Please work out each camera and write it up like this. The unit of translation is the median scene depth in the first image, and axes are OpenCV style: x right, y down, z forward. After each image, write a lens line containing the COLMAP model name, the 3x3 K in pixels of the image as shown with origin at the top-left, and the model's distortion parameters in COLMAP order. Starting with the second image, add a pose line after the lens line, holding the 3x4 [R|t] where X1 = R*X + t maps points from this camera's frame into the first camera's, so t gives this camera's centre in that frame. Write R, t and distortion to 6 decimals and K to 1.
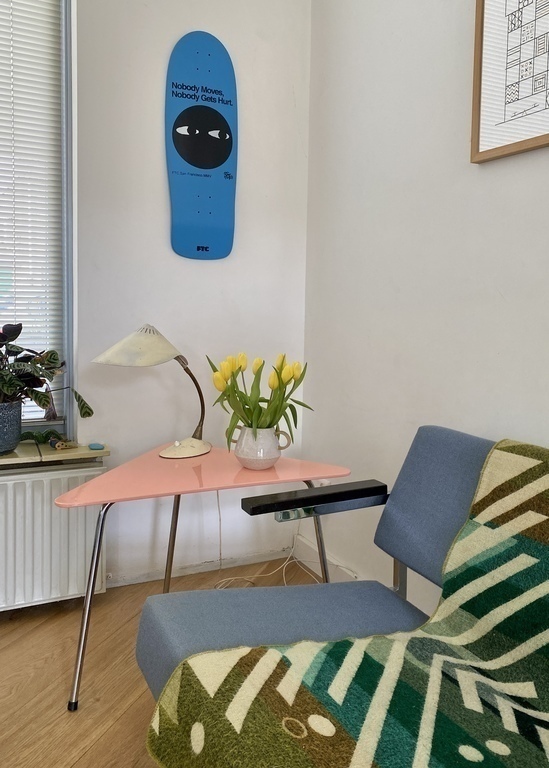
lens RADIAL K [[646.6, 0, 287.7], [0, 646.6, 333.8], [0, 0, 1]] dist [0.028064, -0.003278]
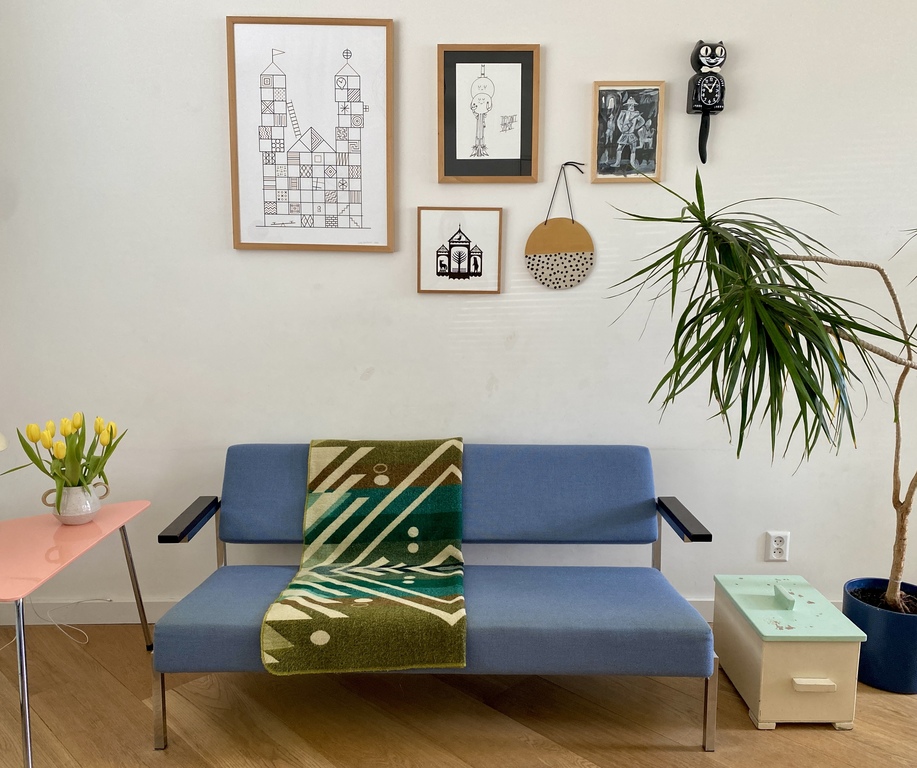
lens RADIAL K [[734.7, 0, 458.5], [0, 734.7, 384.0], [0, 0, 1]] dist [0.007082, 0.001875]
pose [[0.416495, -0.115109, 0.901821, -1.007456], [0.045649, 0.993349, 0.105710, -0.133358], [-0.907991, -0.002860, 0.418980, -0.070915]]
